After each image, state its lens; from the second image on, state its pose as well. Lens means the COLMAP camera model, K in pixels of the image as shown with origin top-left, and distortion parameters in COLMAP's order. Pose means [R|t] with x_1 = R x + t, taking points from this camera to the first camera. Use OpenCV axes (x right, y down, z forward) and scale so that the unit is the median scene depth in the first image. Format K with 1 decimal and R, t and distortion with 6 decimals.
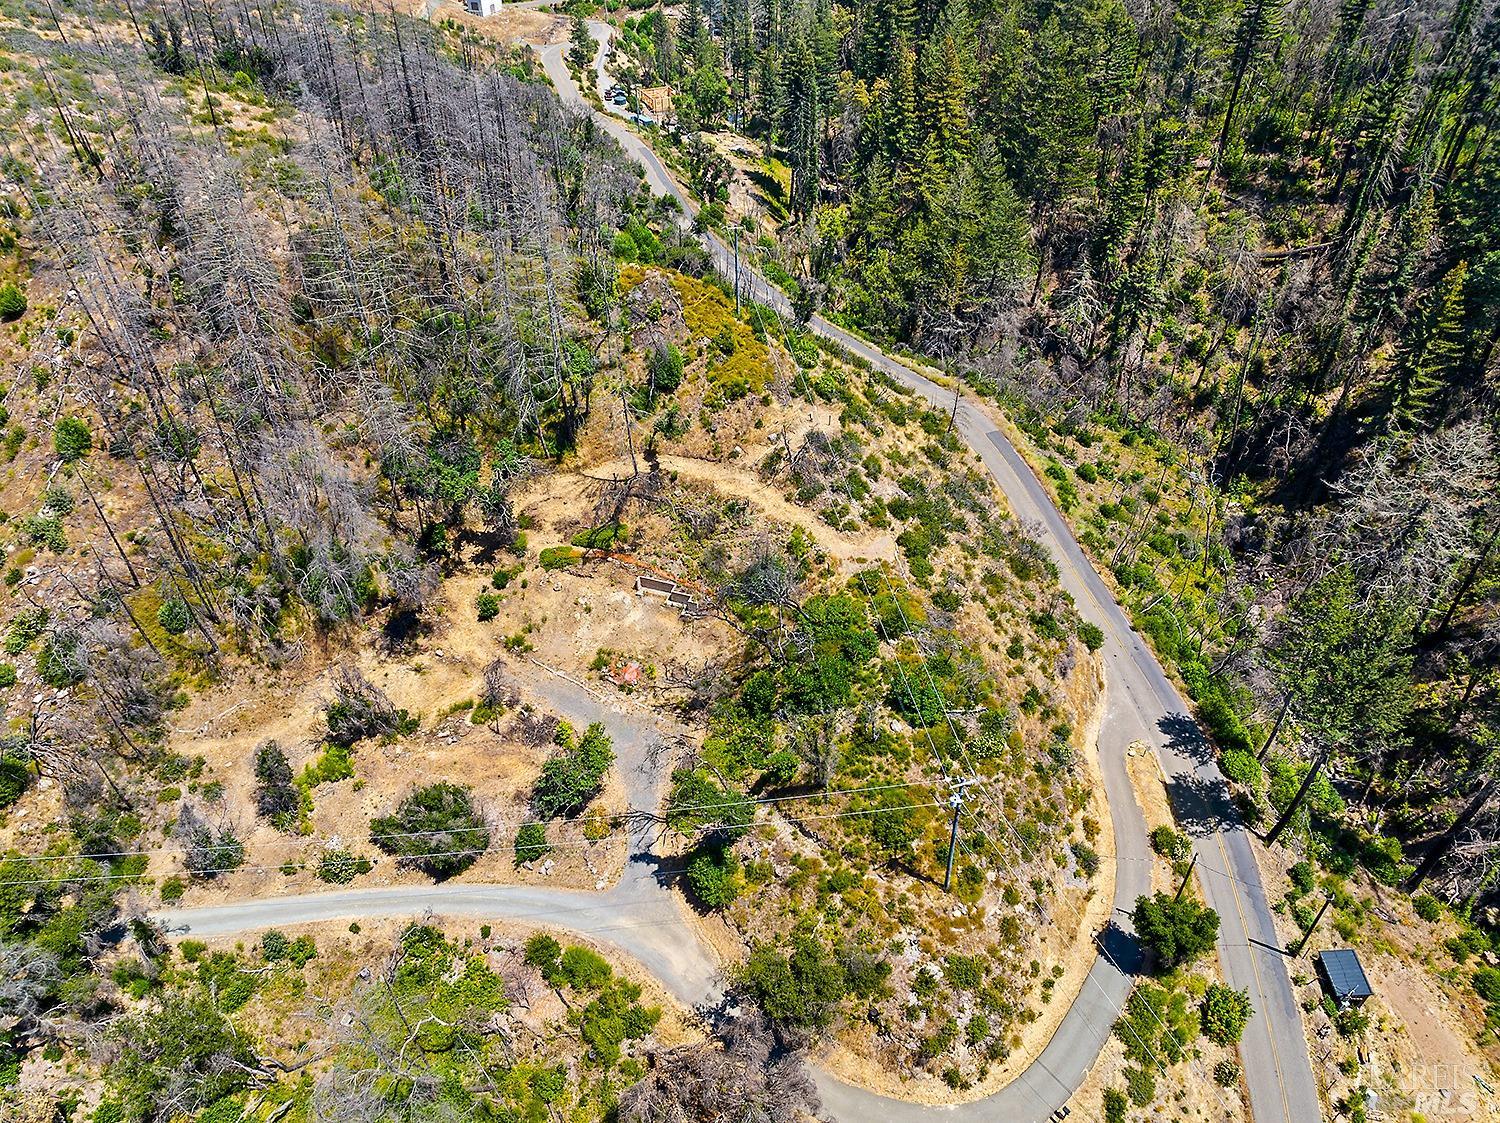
lens RADIAL K [[1051.5, 0, 750.7], [0, 1051.5, 554.1], [0, 0, 1]] dist [-0.043495, -0.014123]
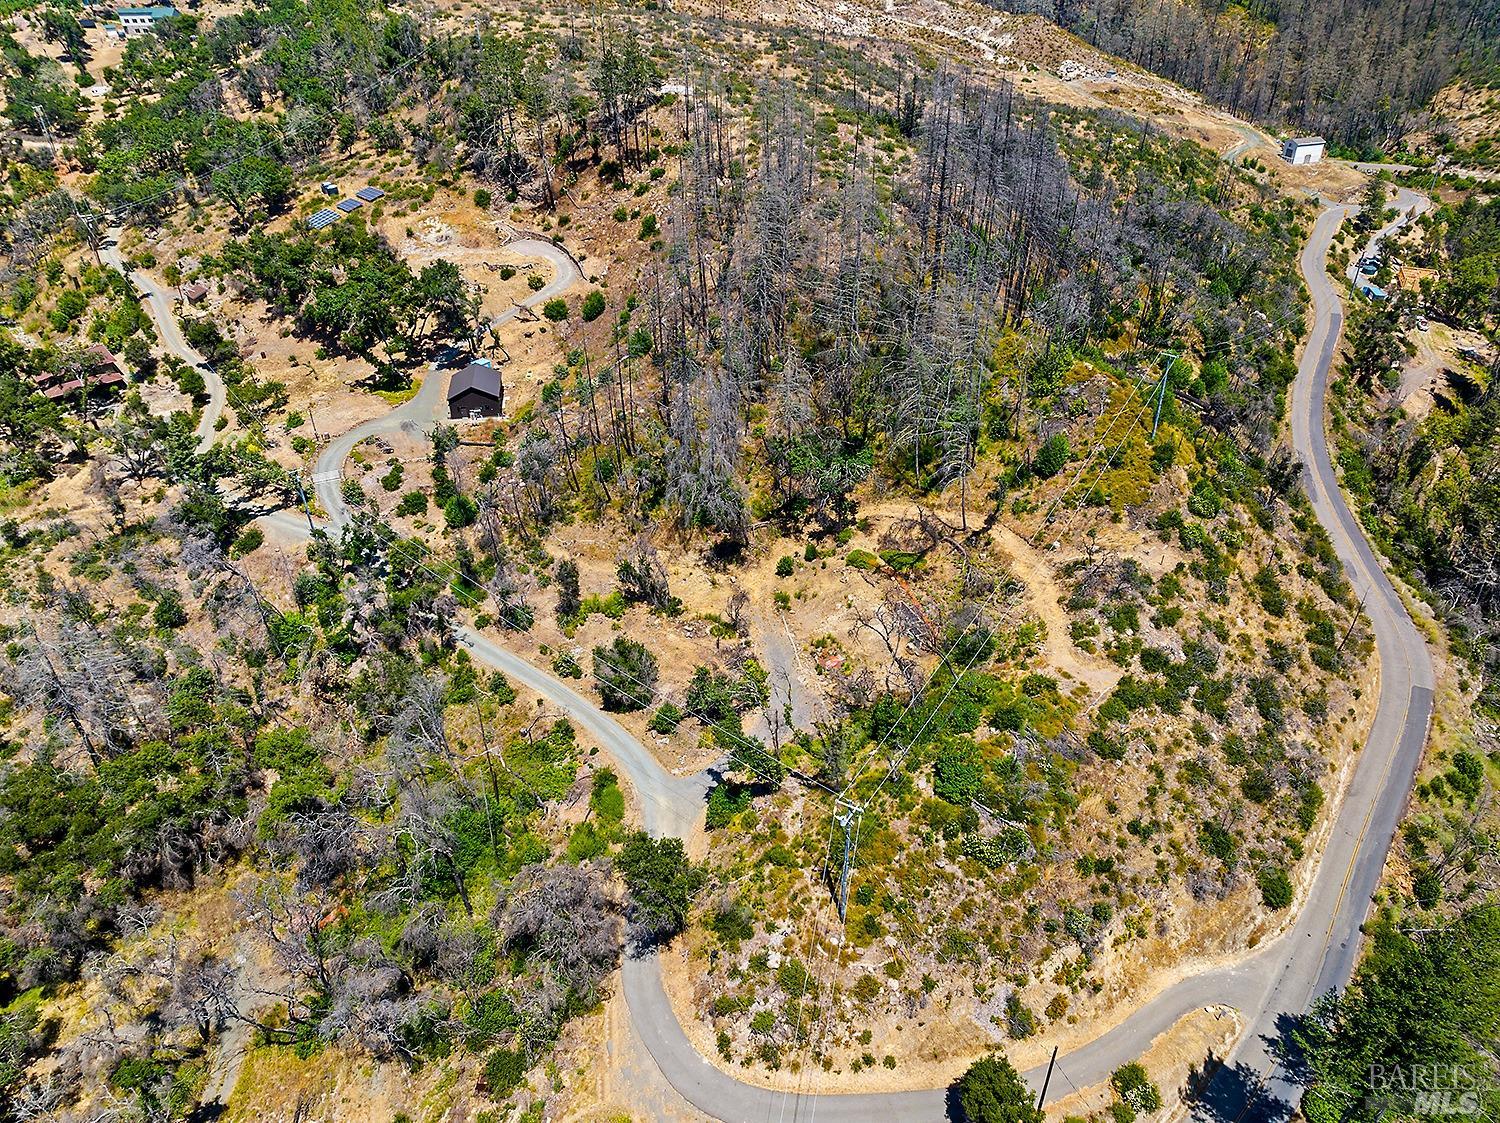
lens RADIAL K [[1051.5, 0, 748.8], [0, 1051.5, 566.6], [0, 0, 1]] dist [-0.043495, -0.014123]
pose [[0.678225, 0.406071, -0.612468, 0.479245], [-0.462089, 0.883723, 0.074215, -0.019856], [0.571388, 0.232680, 0.787004, 0.029234]]
